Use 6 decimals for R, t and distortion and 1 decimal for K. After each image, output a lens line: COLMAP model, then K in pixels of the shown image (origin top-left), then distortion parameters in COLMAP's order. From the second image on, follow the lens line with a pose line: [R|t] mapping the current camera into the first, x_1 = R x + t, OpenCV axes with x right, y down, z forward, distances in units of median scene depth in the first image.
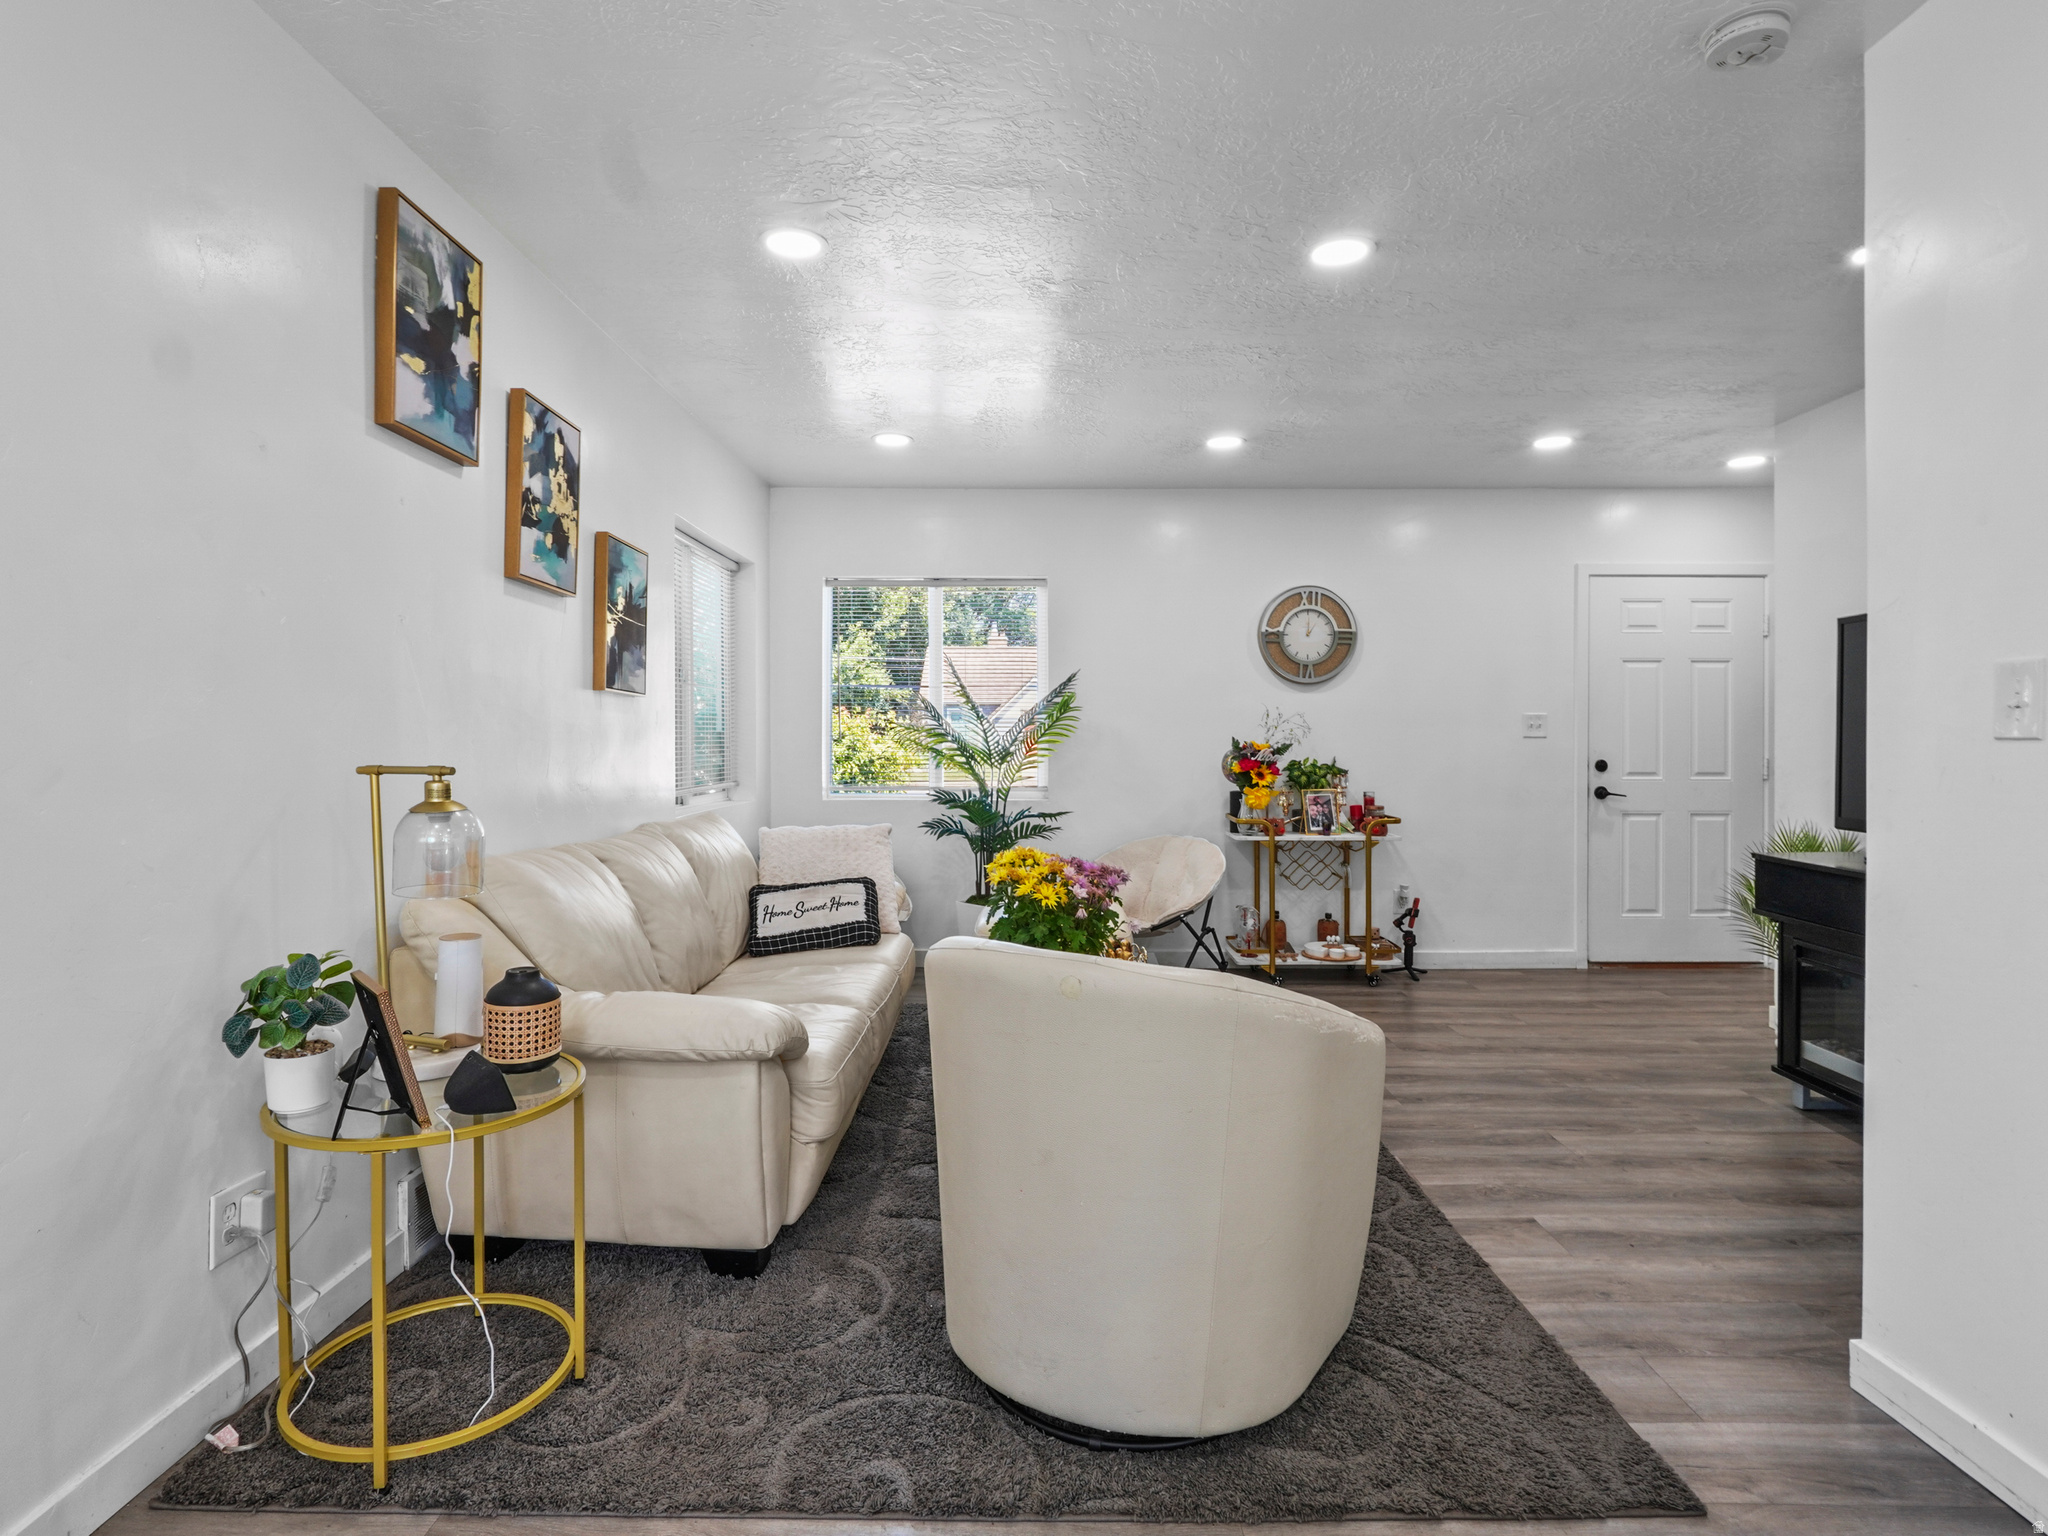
lens RADIAL K [[1056.8, 0, 1020.9], [0, 1056.8, 753.9], [0, 0, 1]] dist [-0.010528, 0.001028]
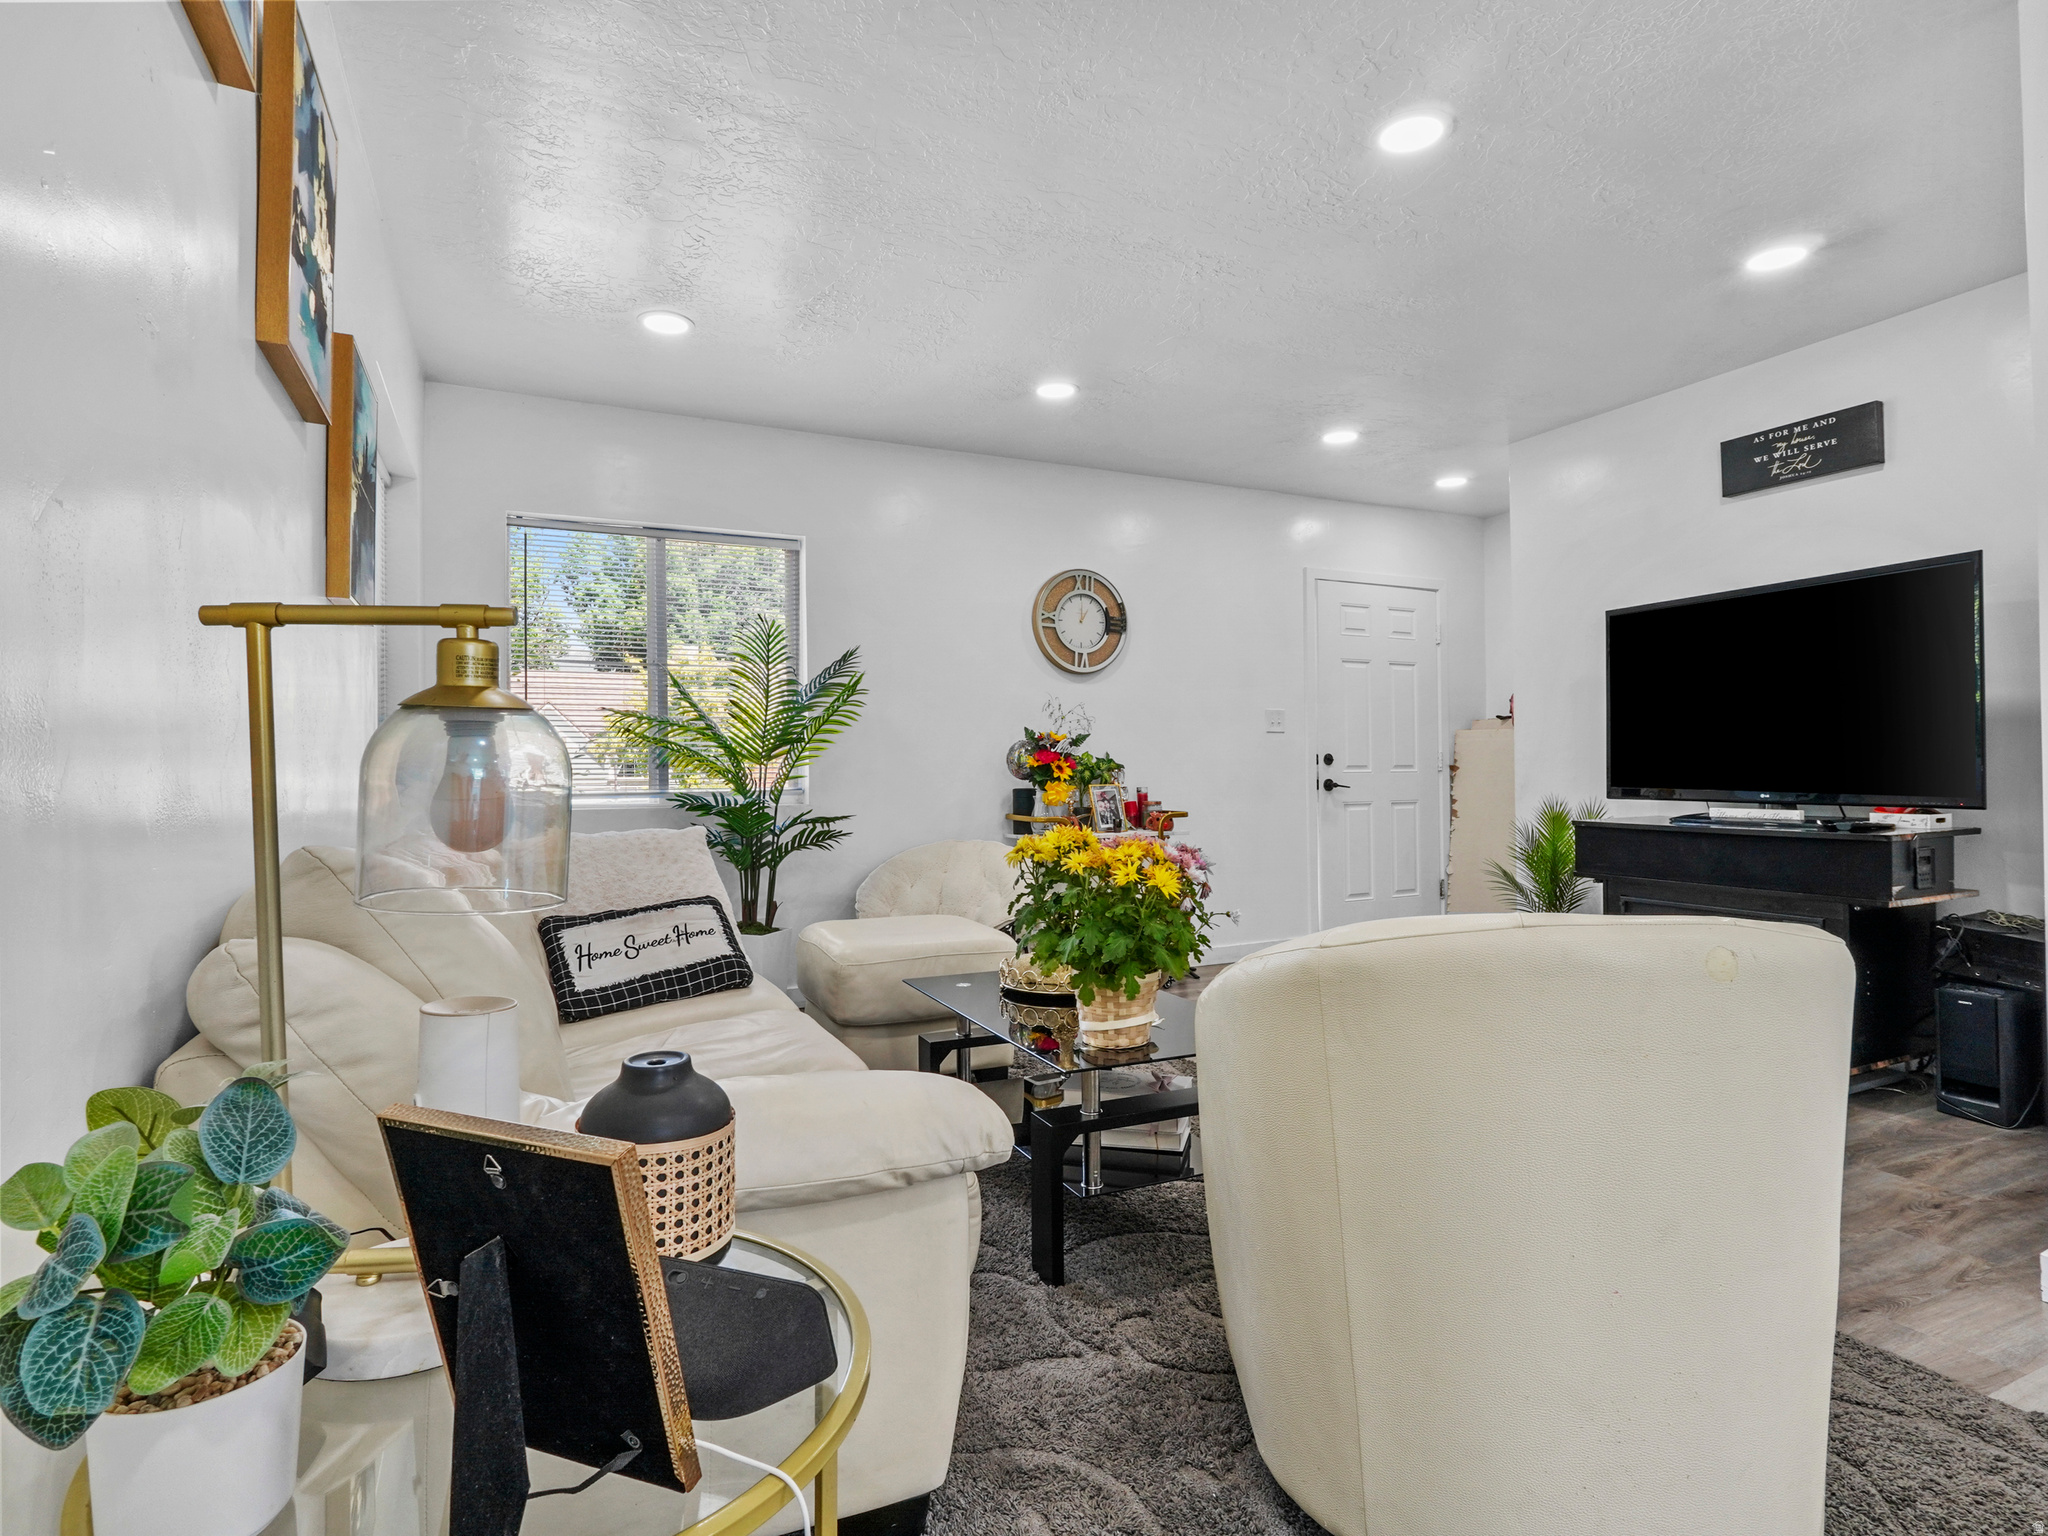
lens RADIAL K [[1056.8, 0, 1025.5], [0, 1056.8, 773.1], [0, 0, 1]] dist [-0.010528, 0.001028]
pose [[0.898013, -0.010082, 0.439854, -0.202325], [0.016092, 0.999821, -0.009936, 0.032852], [-0.439675, 0.016001, 0.898014, 0.194358]]
